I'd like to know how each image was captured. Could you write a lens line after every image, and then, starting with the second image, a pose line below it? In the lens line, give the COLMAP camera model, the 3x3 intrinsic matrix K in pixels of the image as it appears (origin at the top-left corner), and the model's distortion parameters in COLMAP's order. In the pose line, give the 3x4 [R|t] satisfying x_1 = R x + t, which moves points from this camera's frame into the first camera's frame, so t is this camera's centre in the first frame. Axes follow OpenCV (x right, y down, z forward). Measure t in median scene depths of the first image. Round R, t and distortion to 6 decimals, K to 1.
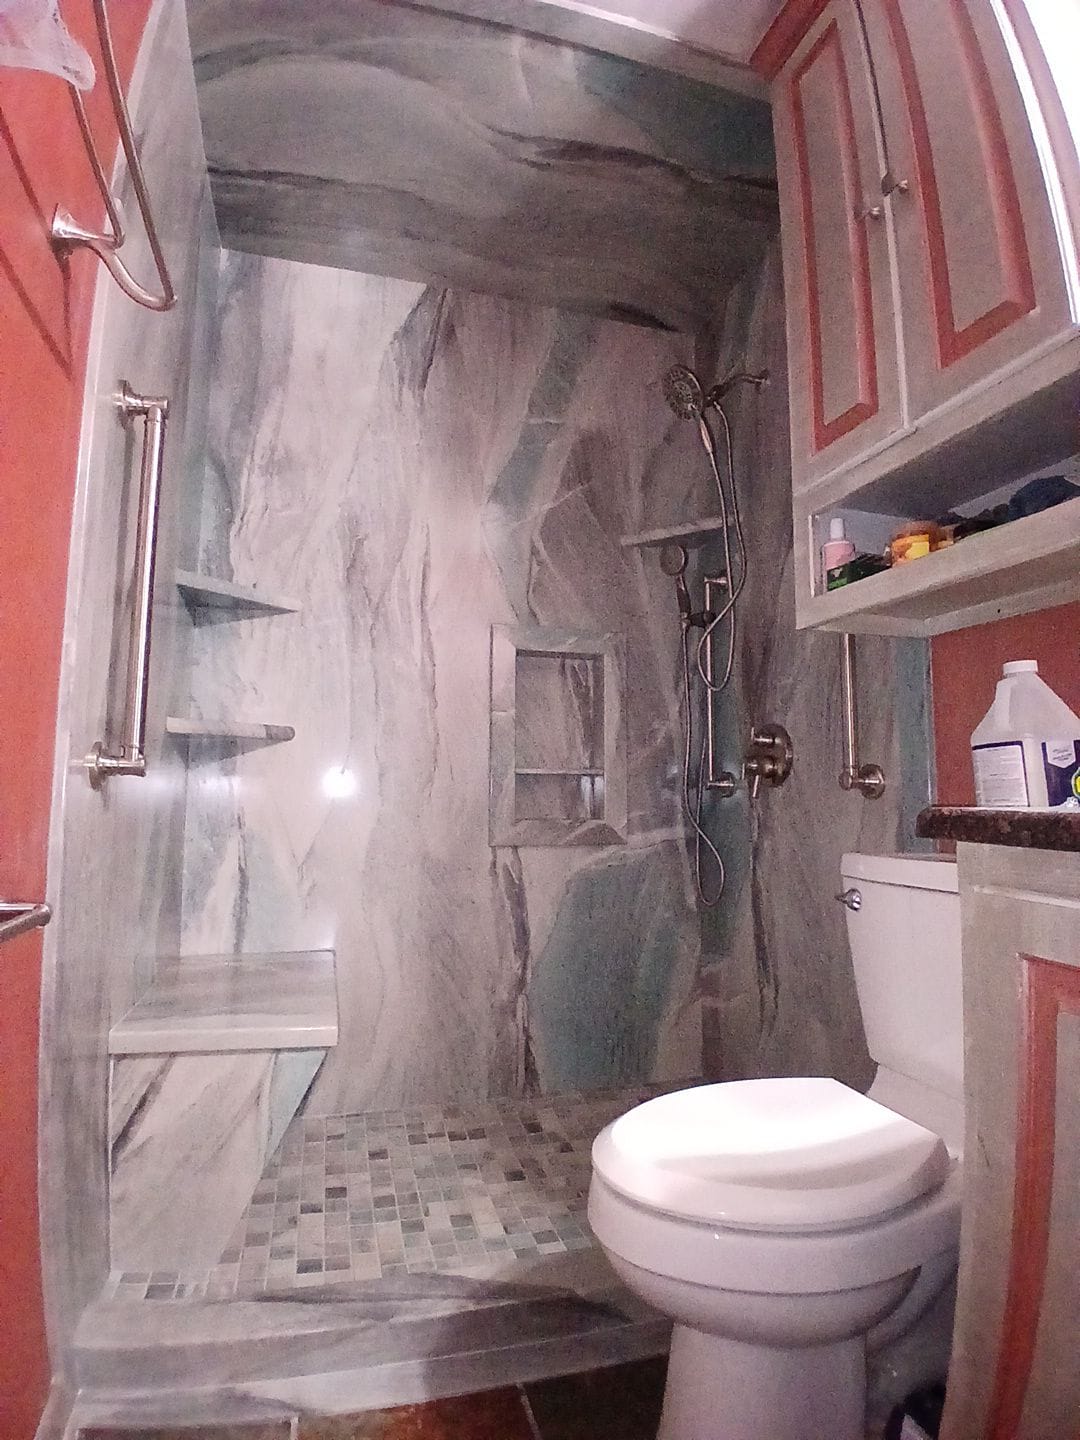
lens RADIAL K [[700.8, 0, 538.5], [0, 700.8, 725.7], [0, 0, 1]] dist [-0.027164, -0.020577]
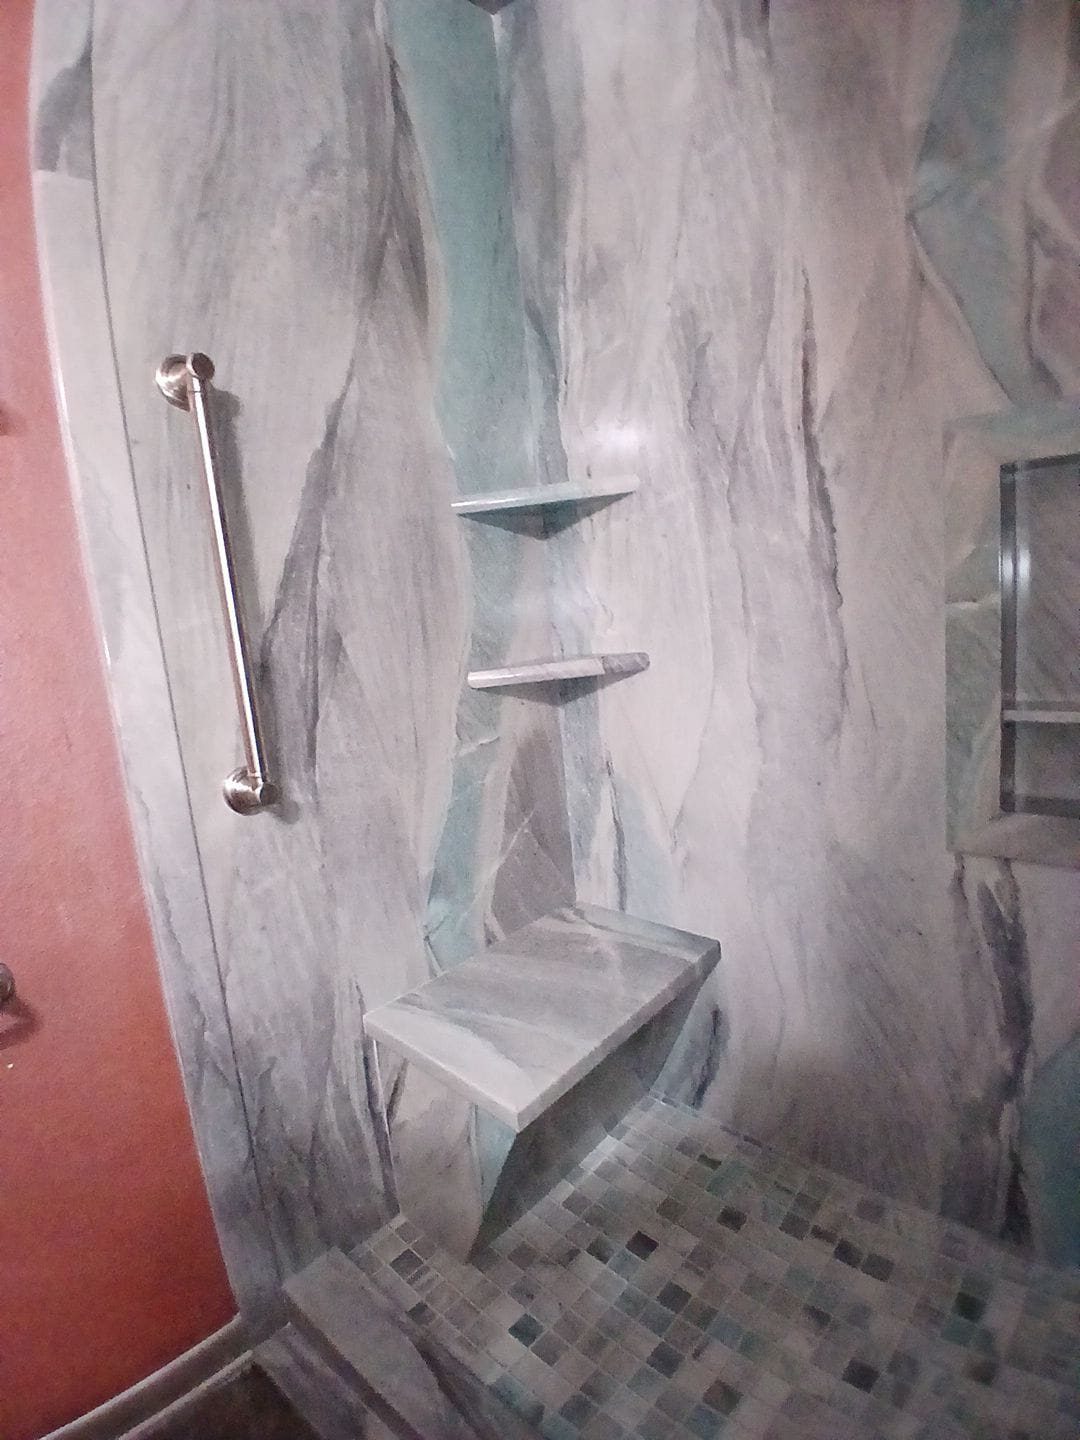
lens RADIAL K [[700.8, 0, 532.4], [0, 700.8, 720.6], [0, 0, 1]] dist [-0.027164, -0.020577]
pose [[0.513095, 0.082366, -0.854371, 0.230310], [0.169134, 0.966167, 0.194717, -0.092856], [0.841503, -0.244412, 0.481805, 0.506269]]
